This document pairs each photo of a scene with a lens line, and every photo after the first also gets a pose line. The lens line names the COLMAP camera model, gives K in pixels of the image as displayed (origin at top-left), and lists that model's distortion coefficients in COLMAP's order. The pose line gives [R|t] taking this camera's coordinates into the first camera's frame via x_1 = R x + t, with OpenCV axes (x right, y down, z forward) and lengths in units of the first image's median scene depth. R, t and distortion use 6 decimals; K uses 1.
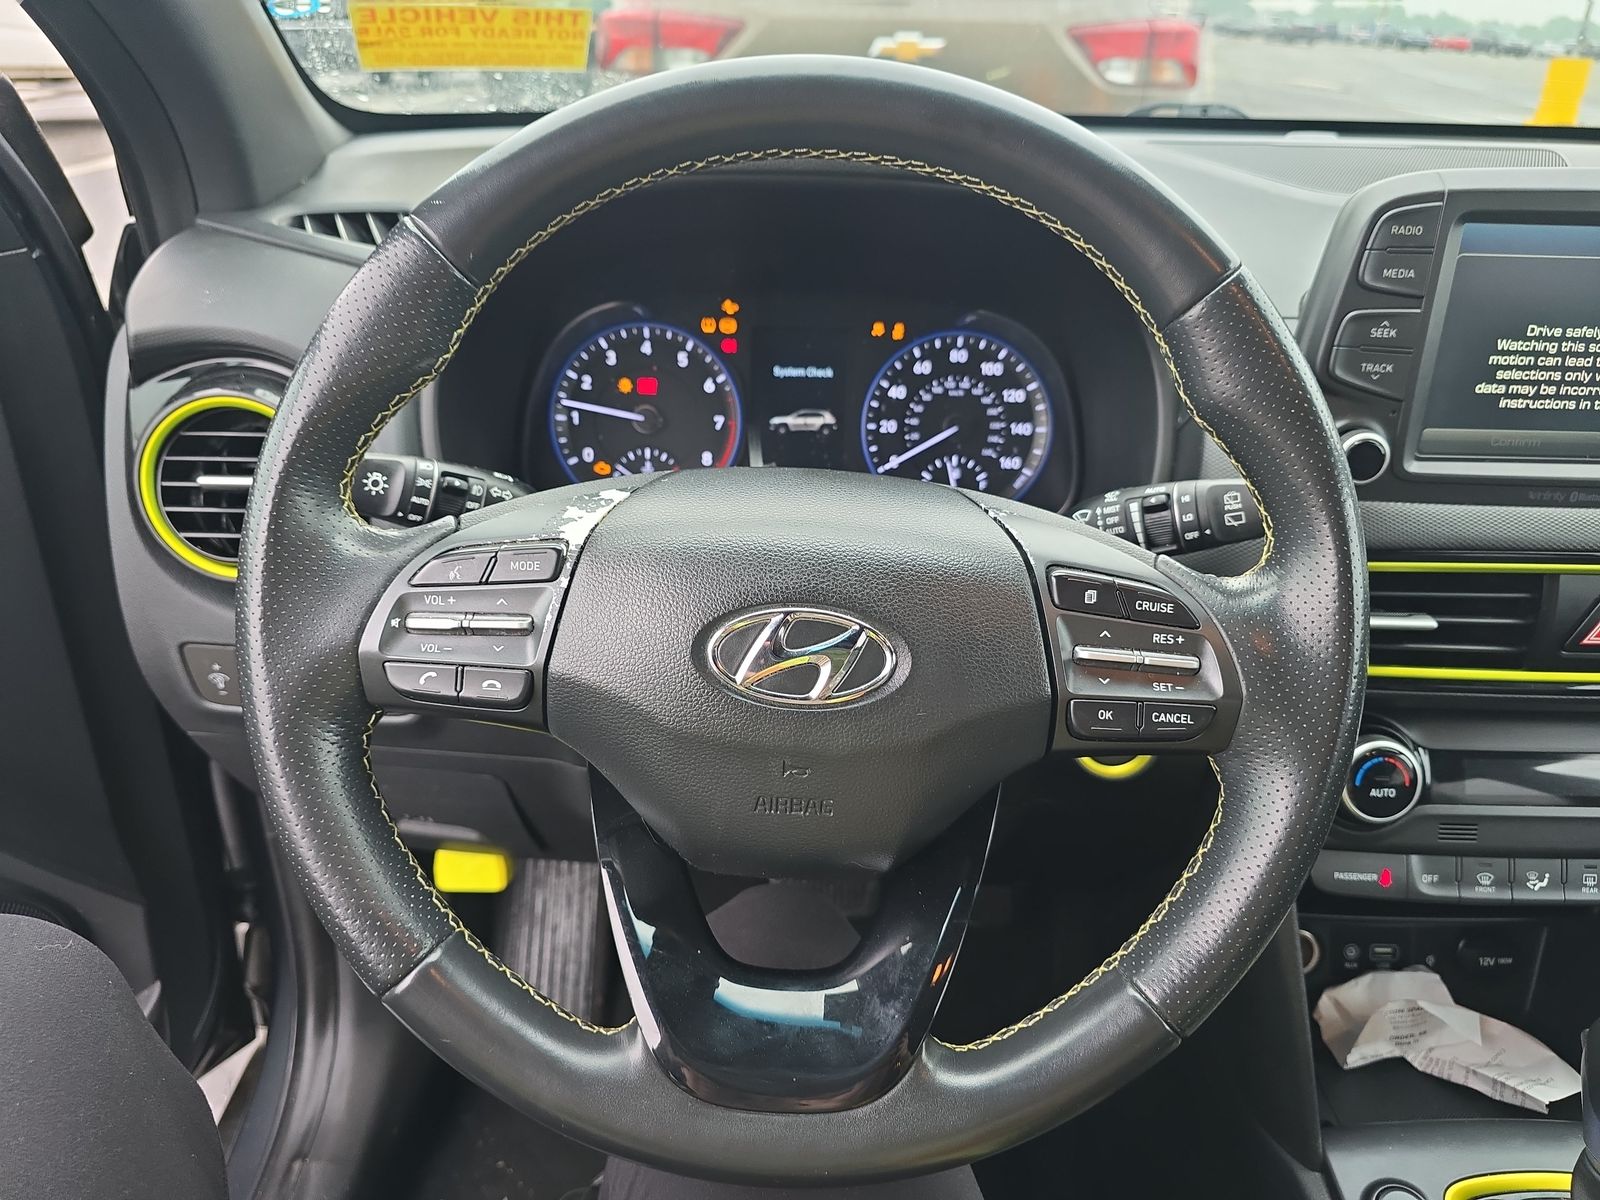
lens RADIAL K [[1109.0, 0, 799.5], [0, 1109.0, 604.1], [0, 0, 1]] dist [0.002009, -0.002510]
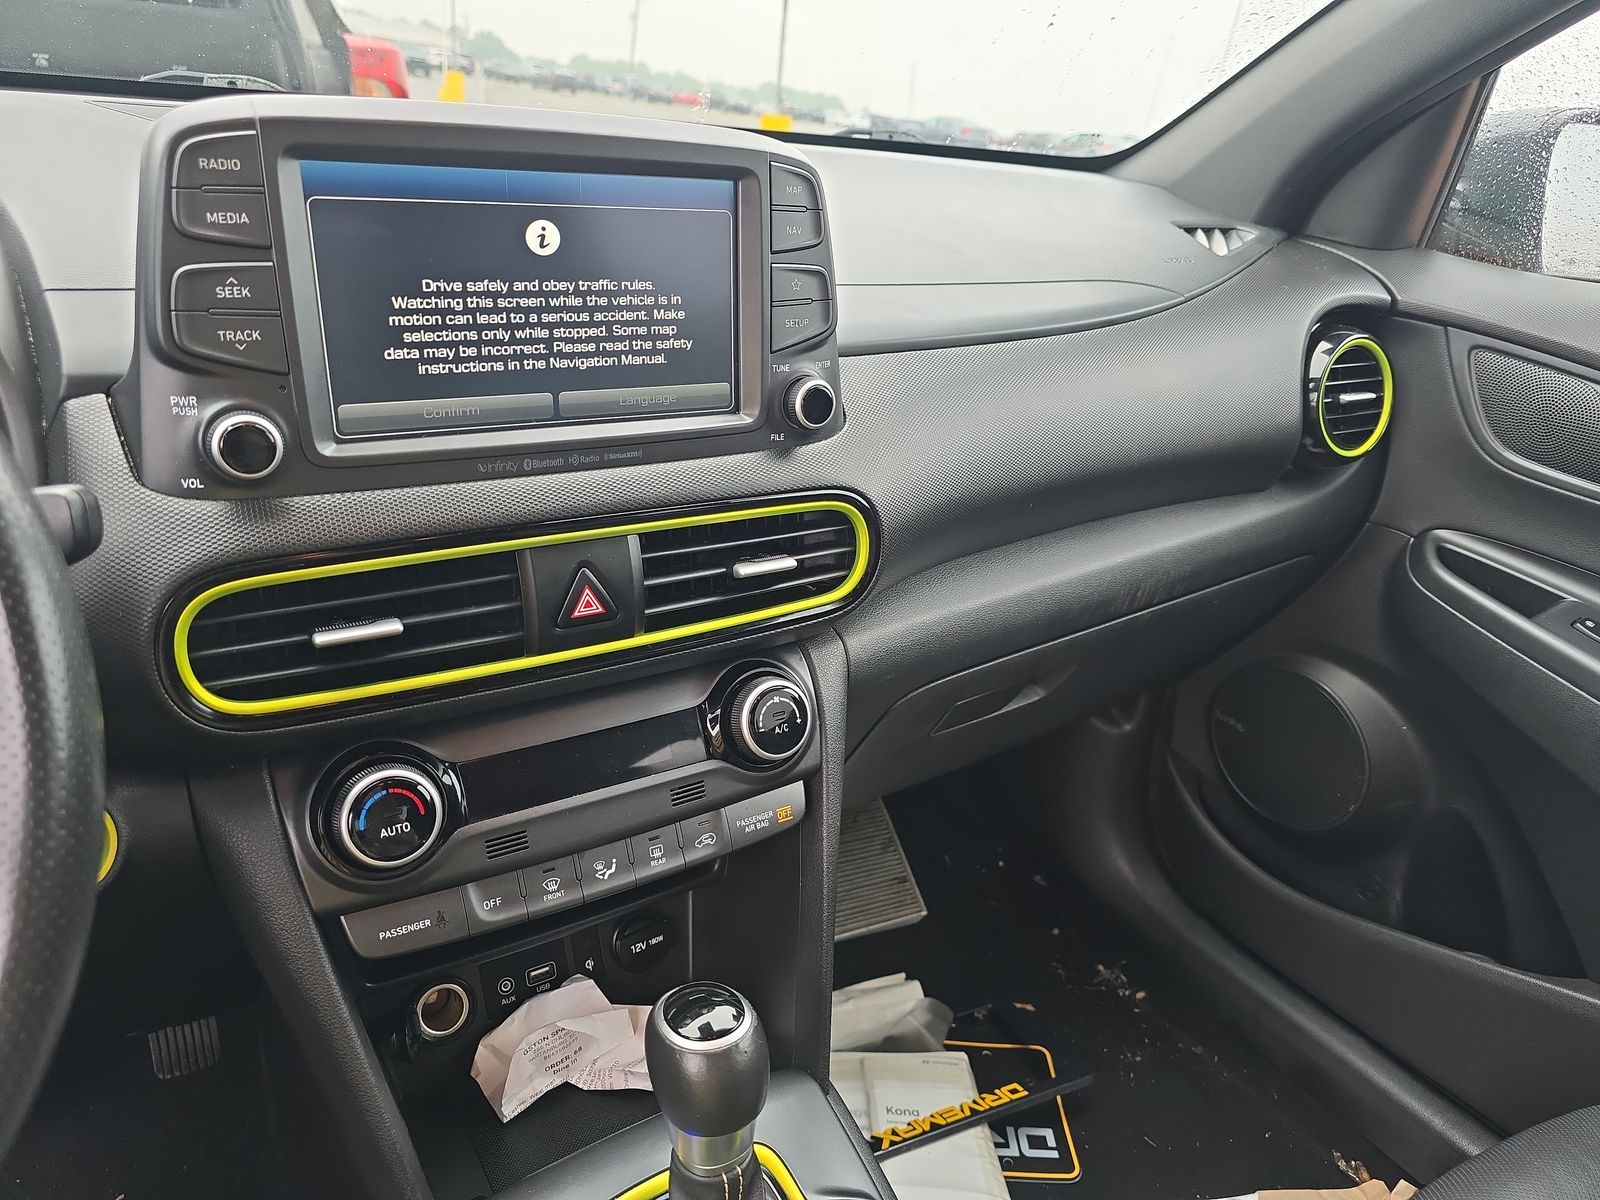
lens RADIAL K [[1086.7, 0, 802.7], [0, 1086.7, 607.9], [0, 0, 1]] dist [0.018689, -0.002468]
pose [[0.843407, -0.181754, 0.505599, 0.332554], [0.194129, 0.980557, 0.028660, 0.032415], [-0.500978, 0.073979, 0.862292, 0.086666]]
